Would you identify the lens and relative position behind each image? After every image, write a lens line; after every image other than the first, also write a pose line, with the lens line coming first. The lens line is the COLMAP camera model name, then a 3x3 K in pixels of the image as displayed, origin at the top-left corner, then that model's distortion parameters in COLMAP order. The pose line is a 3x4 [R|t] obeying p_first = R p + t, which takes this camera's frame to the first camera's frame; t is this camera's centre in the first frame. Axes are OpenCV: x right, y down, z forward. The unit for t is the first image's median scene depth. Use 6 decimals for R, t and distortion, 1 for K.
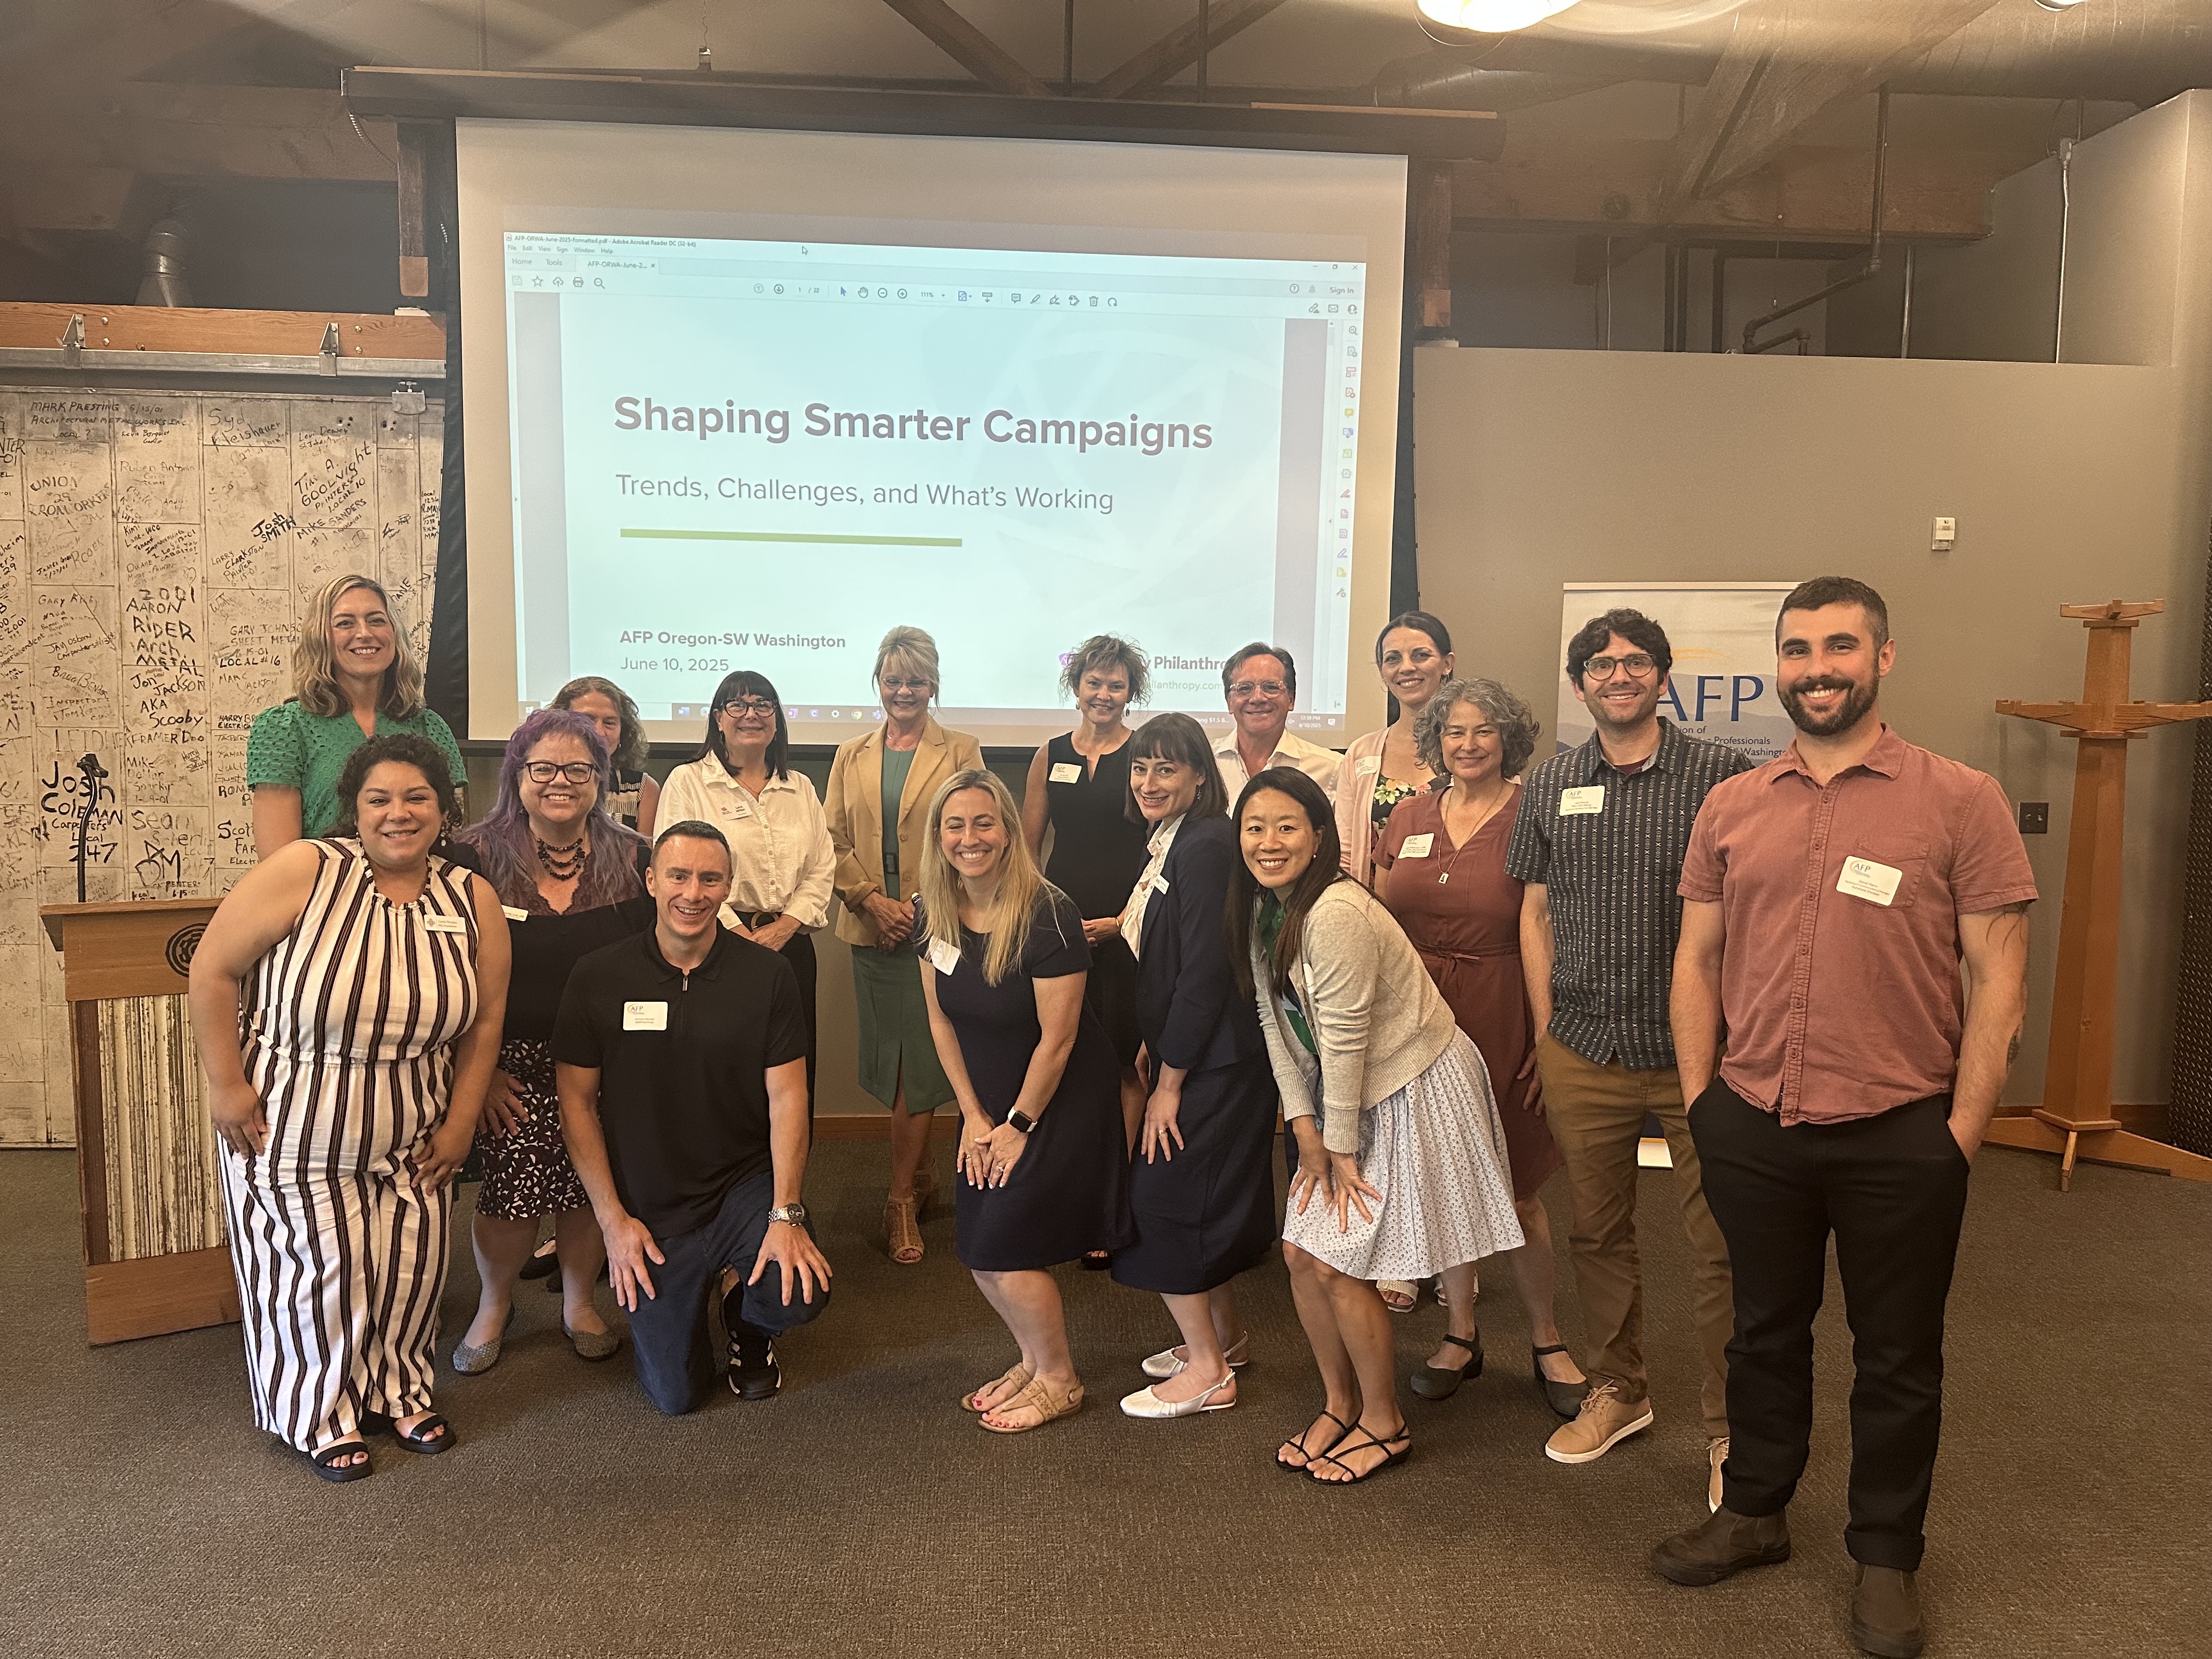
lens RADIAL K [[1580.4, 0, 1101.3], [0, 1580.4, 829.7], [0, 0, 1]] dist [-0.000245, -0.001554]
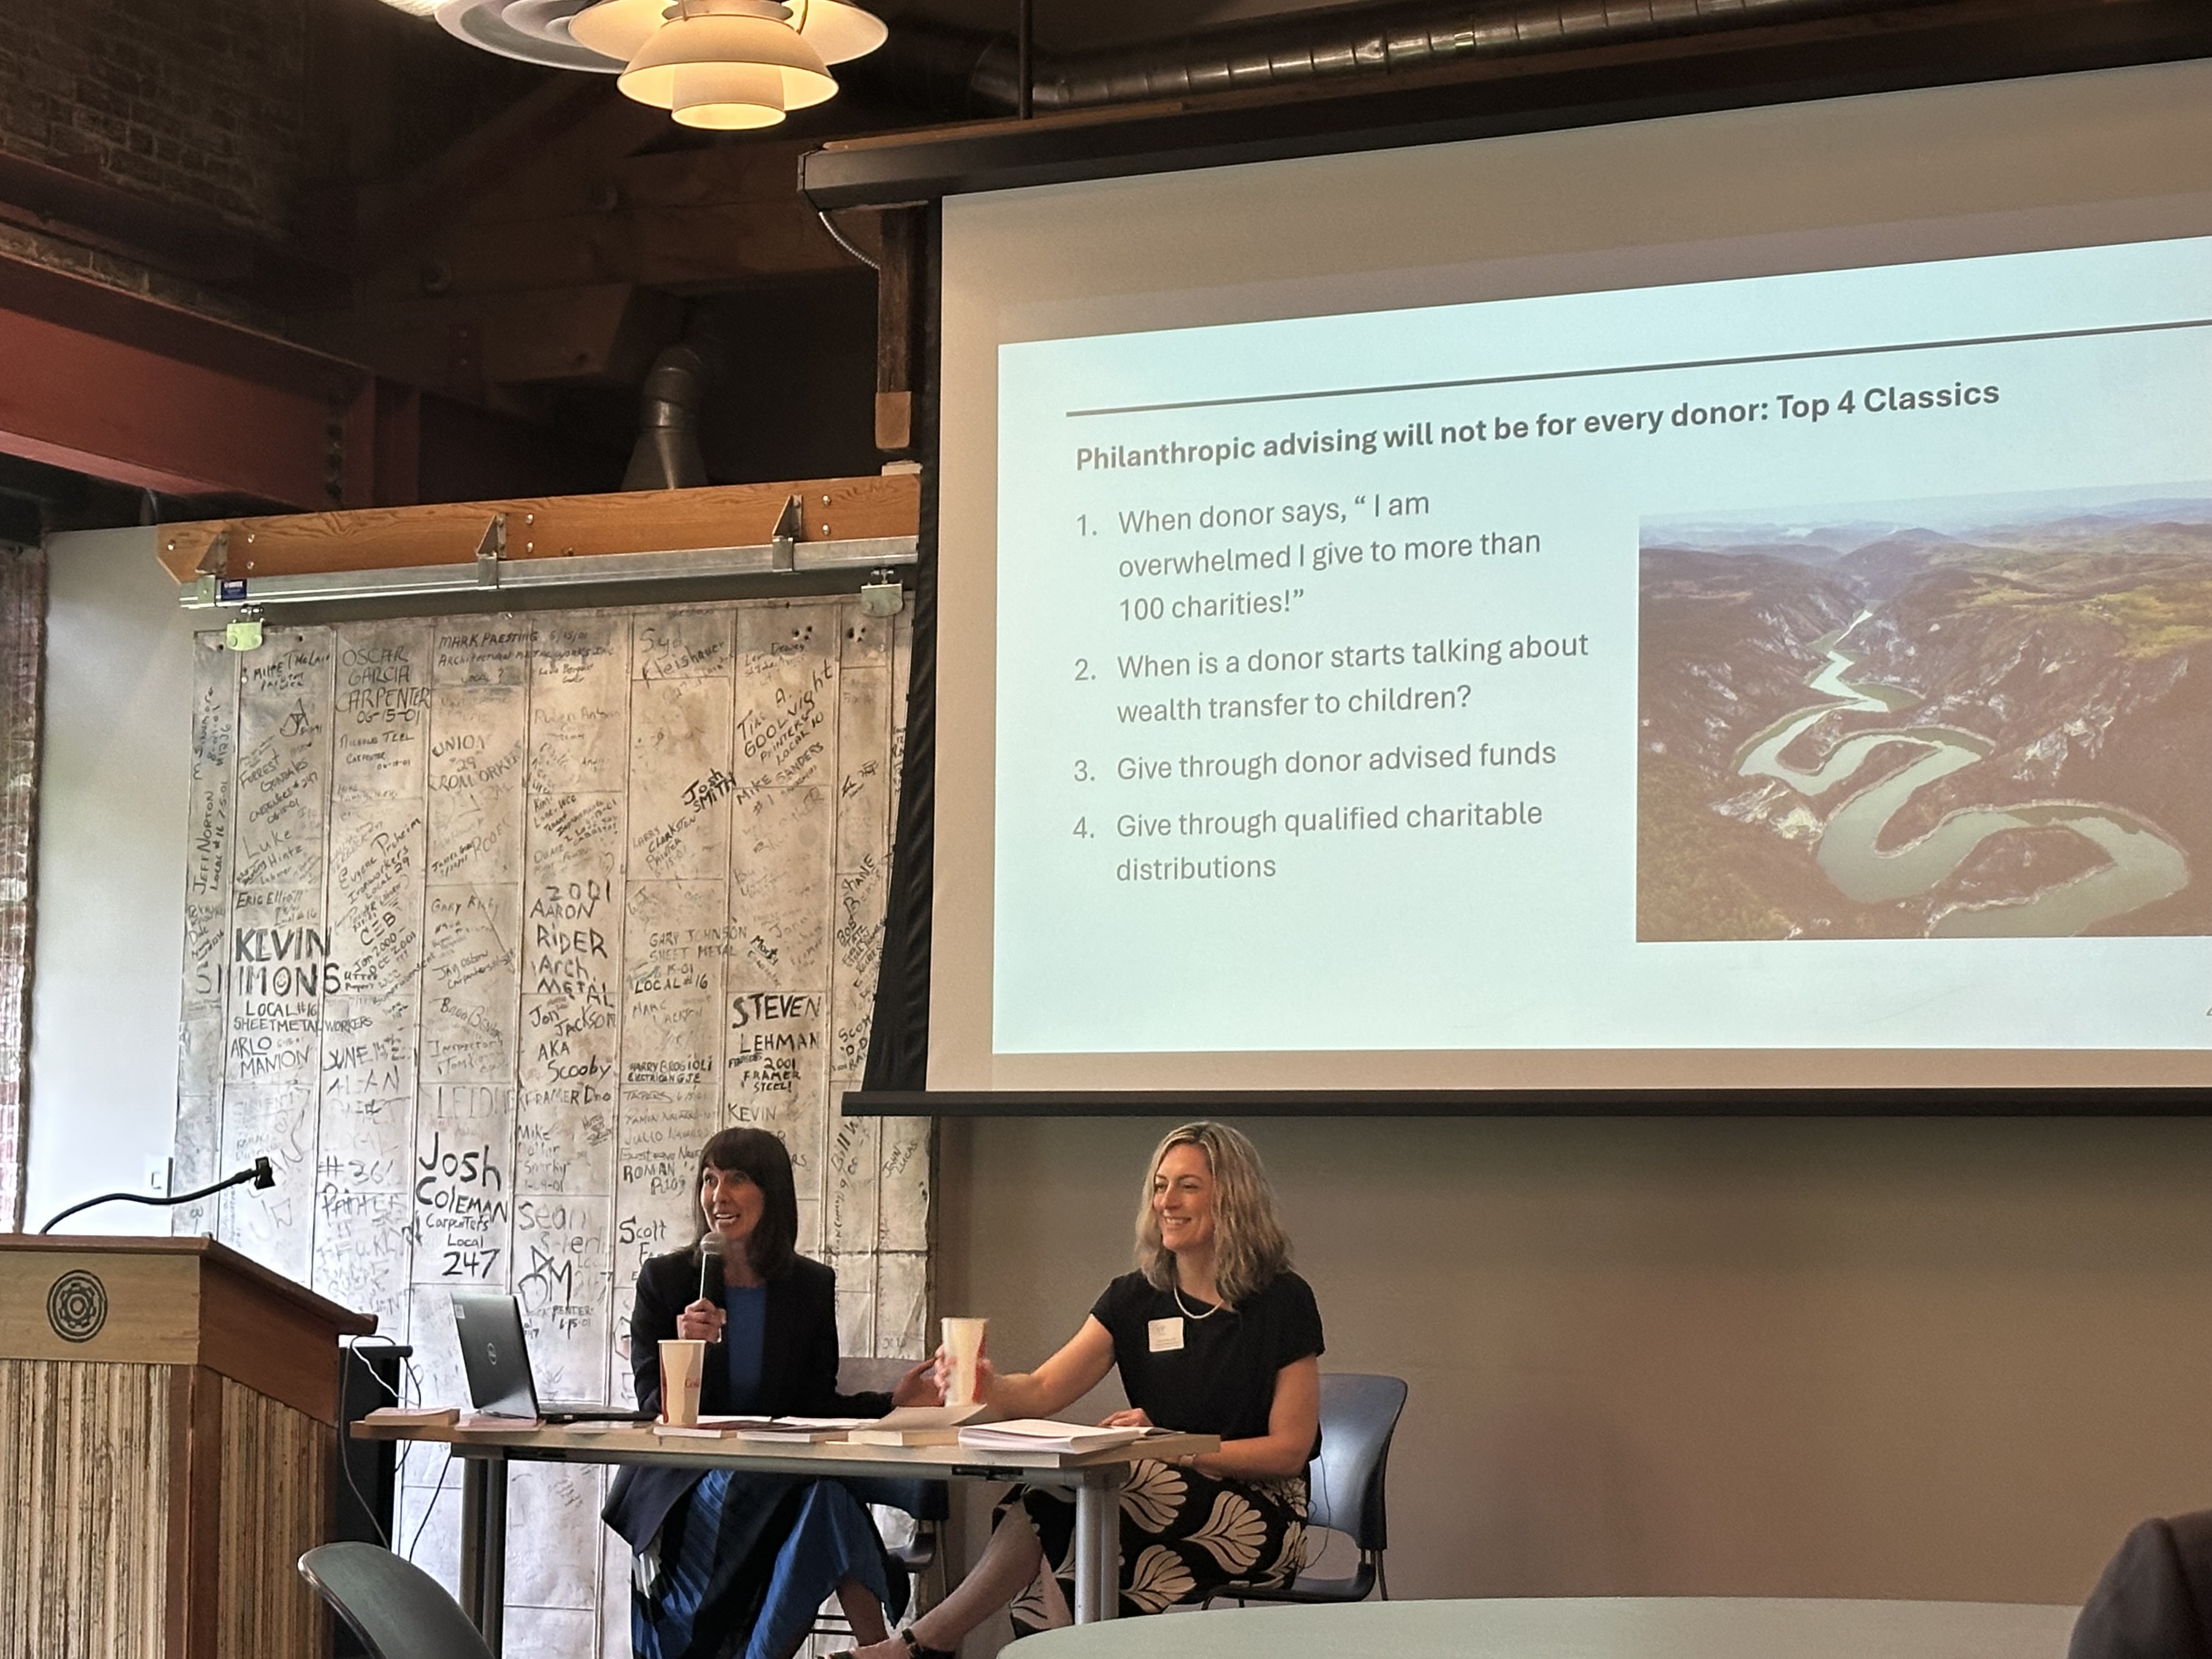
lens RADIAL K [[4485.8, 0, 1104.0], [0, 4485.8, 831.8], [0, 0, 1]] dist [0.166060, 0.000000]
pose [[0.858840, -0.046789, -0.510102, 0.627415], [-0.045274, 0.984989, -0.166574, 0.146494], [0.510239, 0.166155, 0.843830, -0.568415]]
